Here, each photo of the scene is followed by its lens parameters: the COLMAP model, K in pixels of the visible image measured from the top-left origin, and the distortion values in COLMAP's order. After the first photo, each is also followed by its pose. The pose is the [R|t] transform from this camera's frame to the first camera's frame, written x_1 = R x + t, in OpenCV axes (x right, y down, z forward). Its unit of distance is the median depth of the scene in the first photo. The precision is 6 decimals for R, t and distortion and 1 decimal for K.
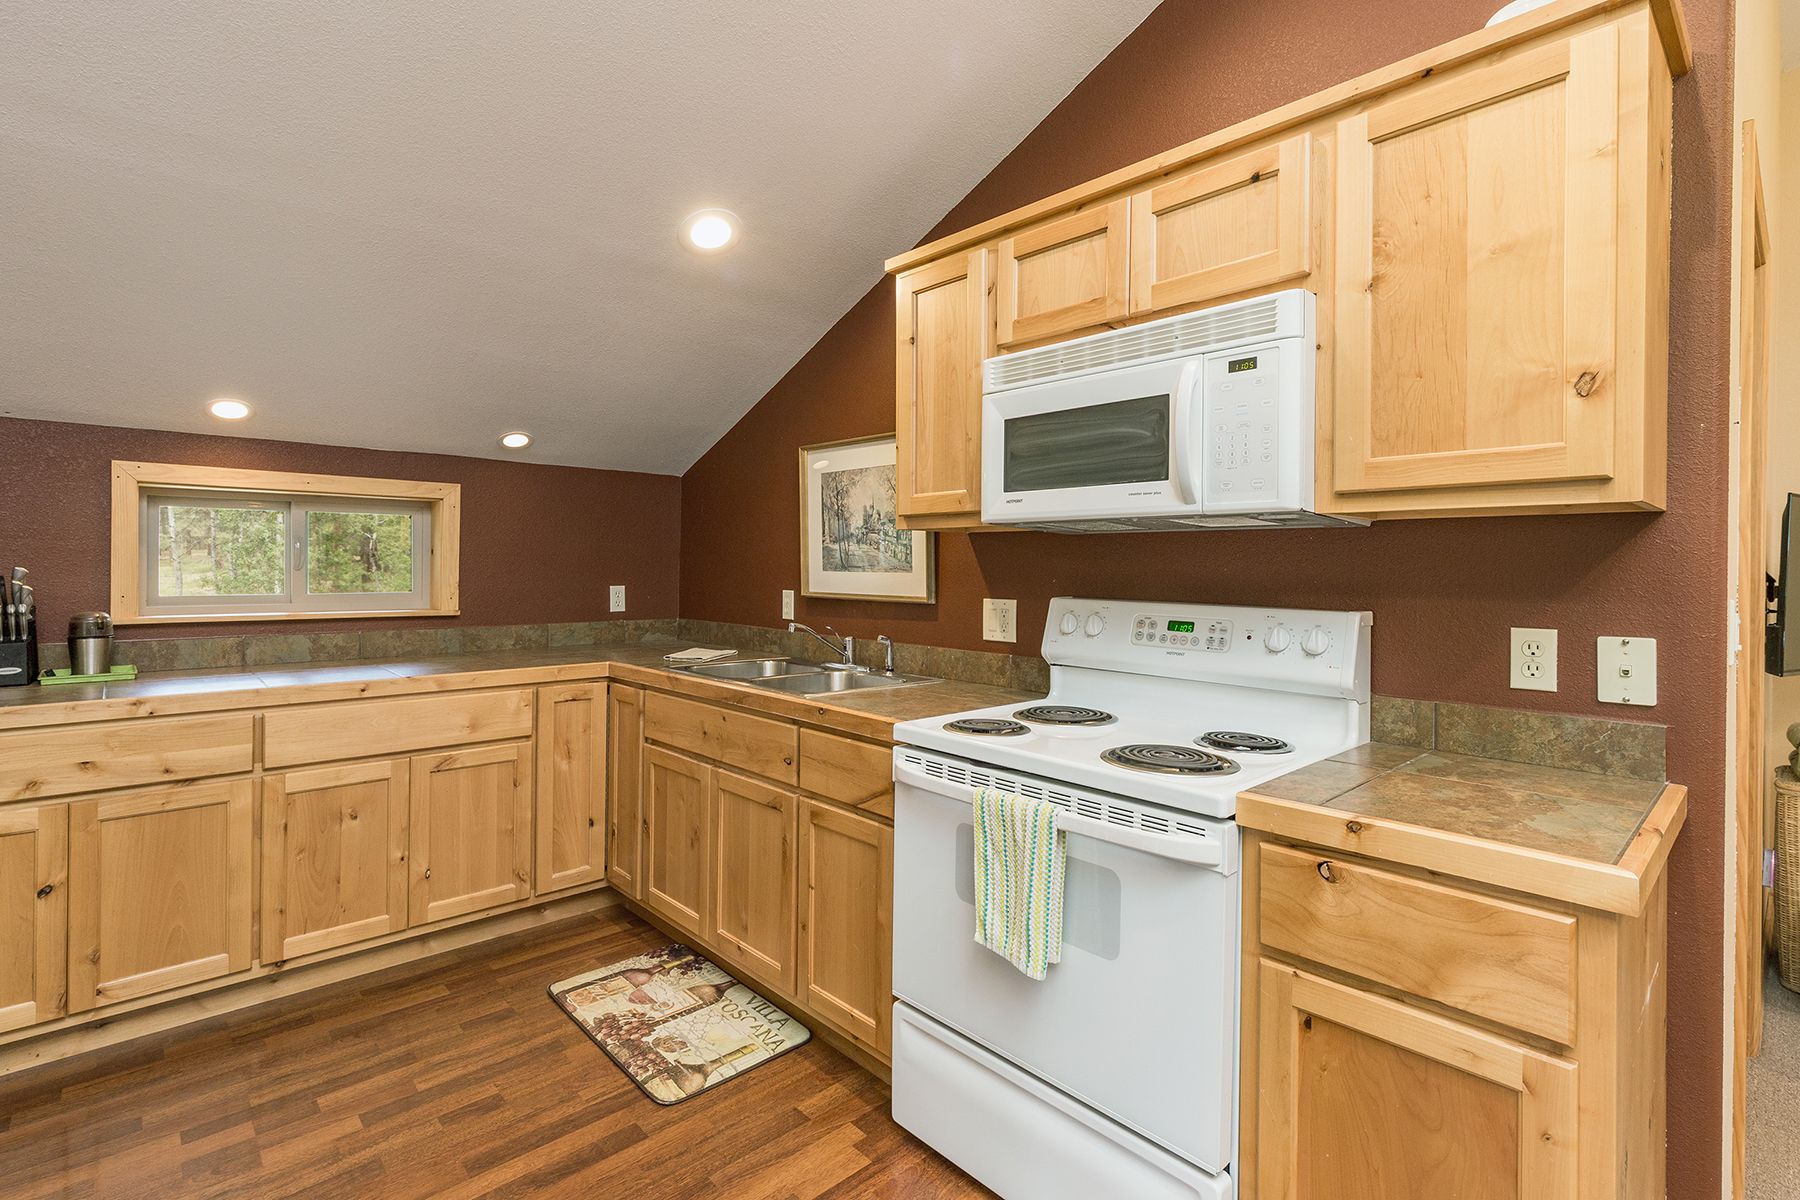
lens RADIAL K [[829.6, 0, 840.4], [0, 829.6, 567.4], [0, 0, 1]] dist [-0.000056, -0.000155]
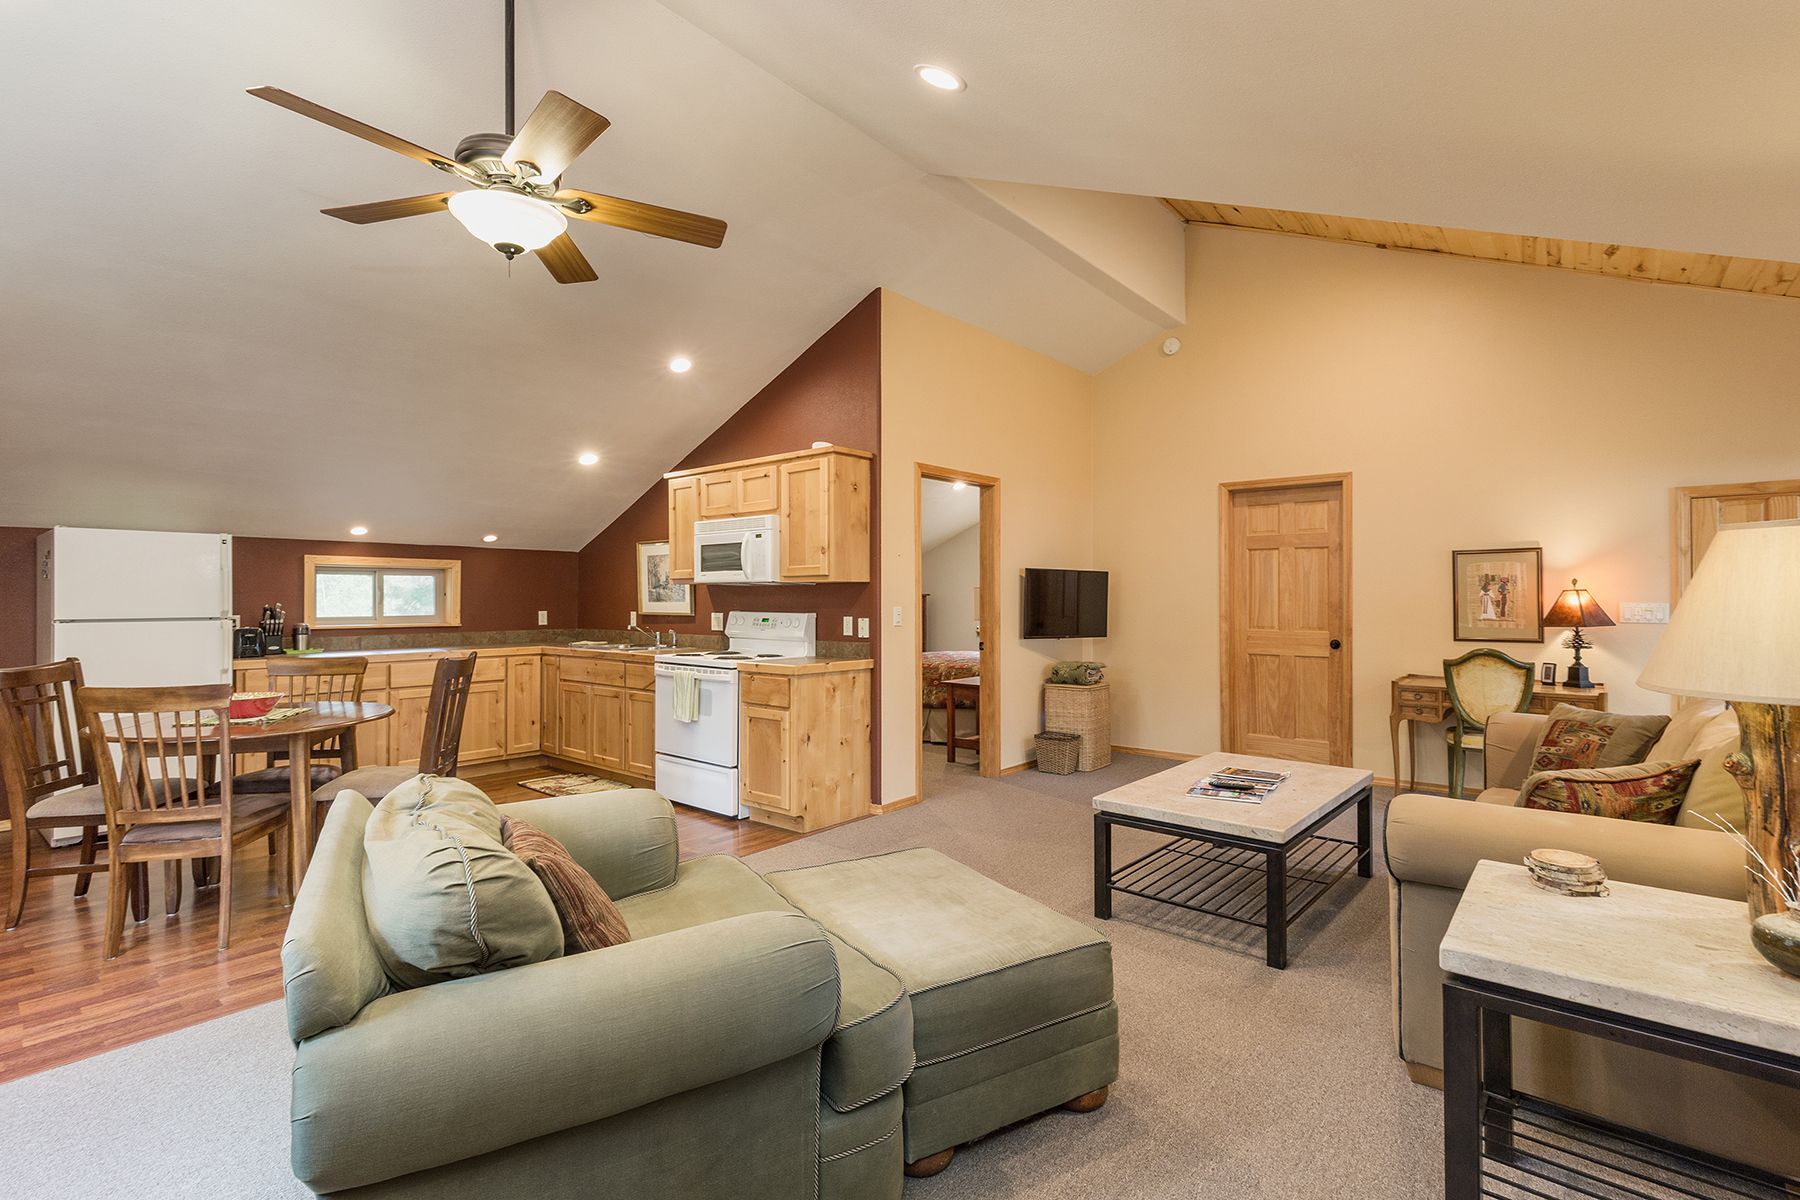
lens RADIAL K [[837.8, 0, 907.8], [0, 837.8, 594.8], [0, 0, 1]] dist [0.001486, 0.000102]
pose [[0.984651, -0.008084, 0.174349, 0.326934], [0.009074, 0.999947, -0.004886, 0.003221], [-0.174300, 0.006393, 0.984672, -1.540443]]
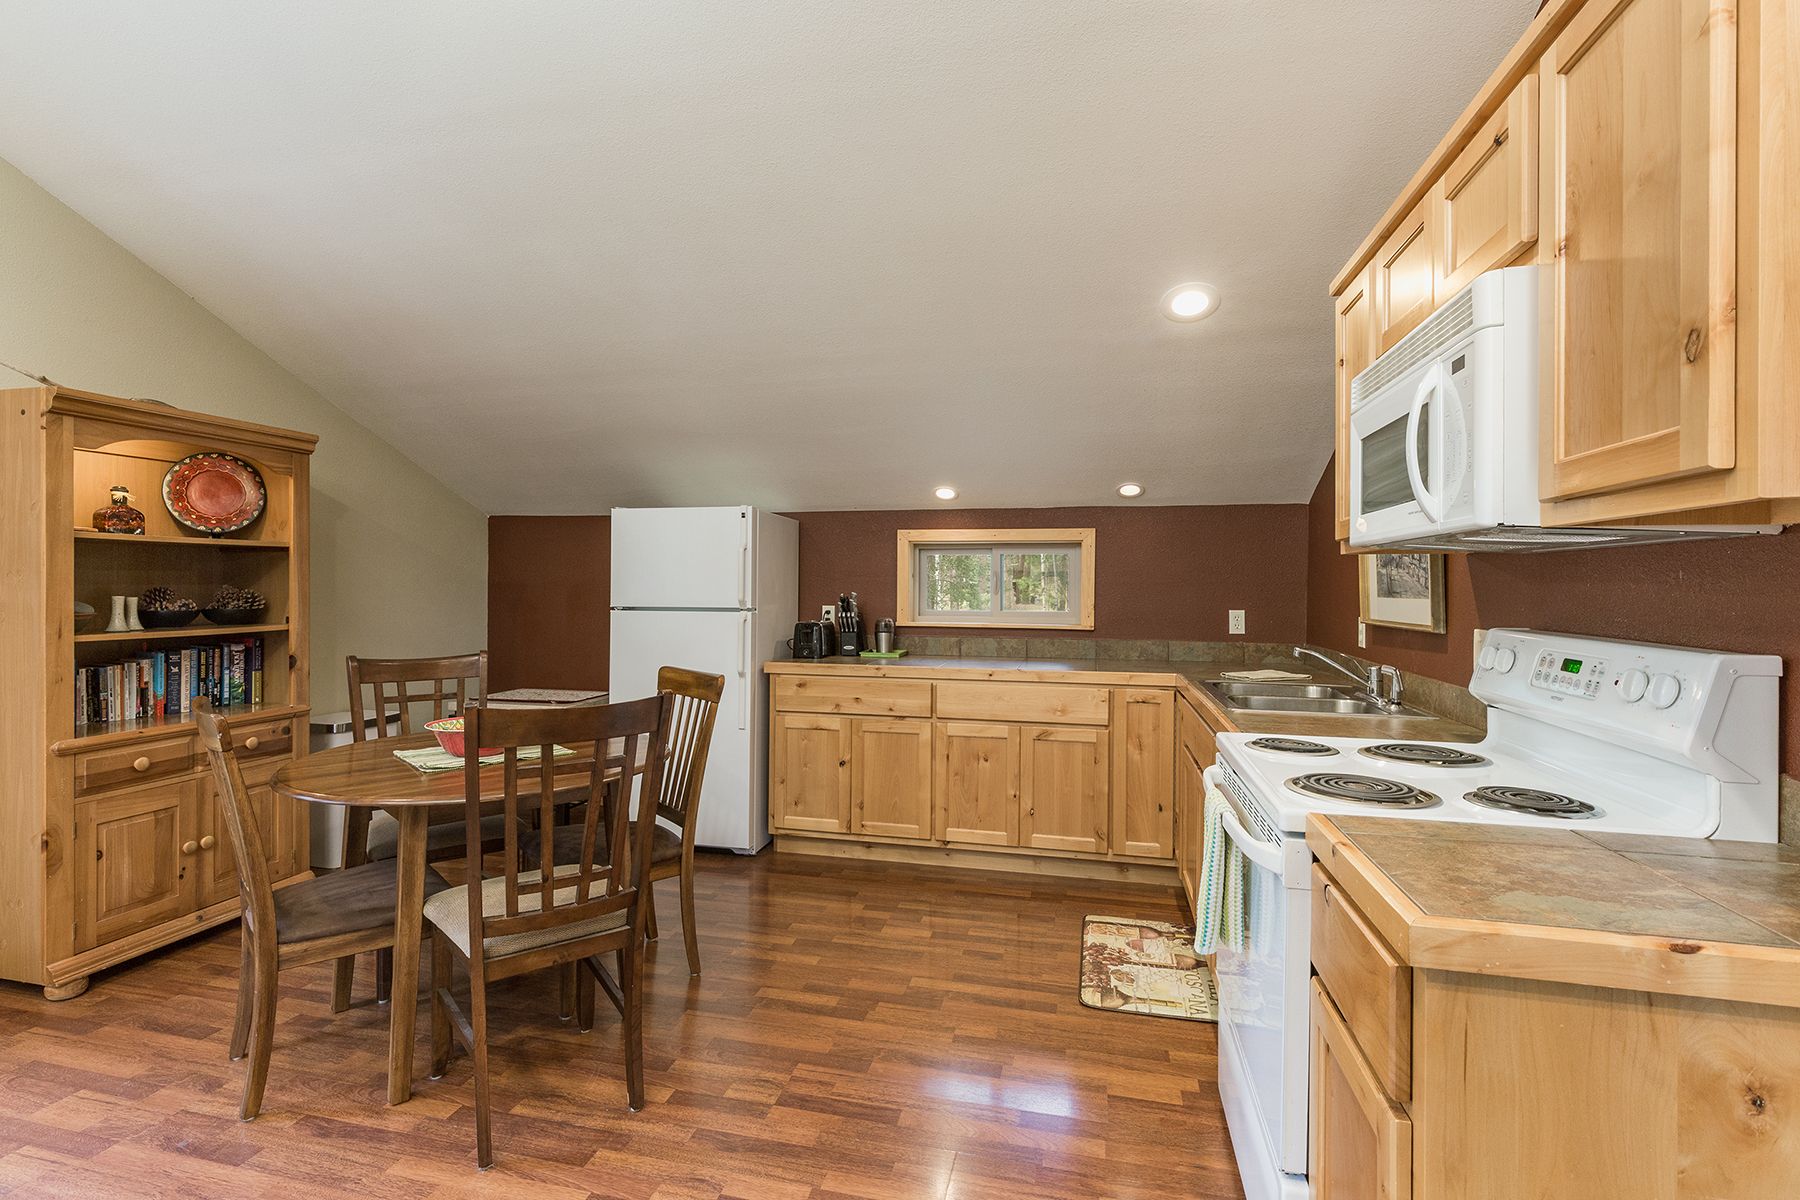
lens RADIAL K [[855.2, 0, 904.2], [0, 855.2, 584.0], [0, 0, 1]] dist [-0.000184, -0.000222]
pose [[0.576949, -0.006766, -0.816752, 0.597913], [-0.003171, 0.999940, -0.010524, 0.001769], [0.816774, 0.008662, 0.576892, -0.009796]]
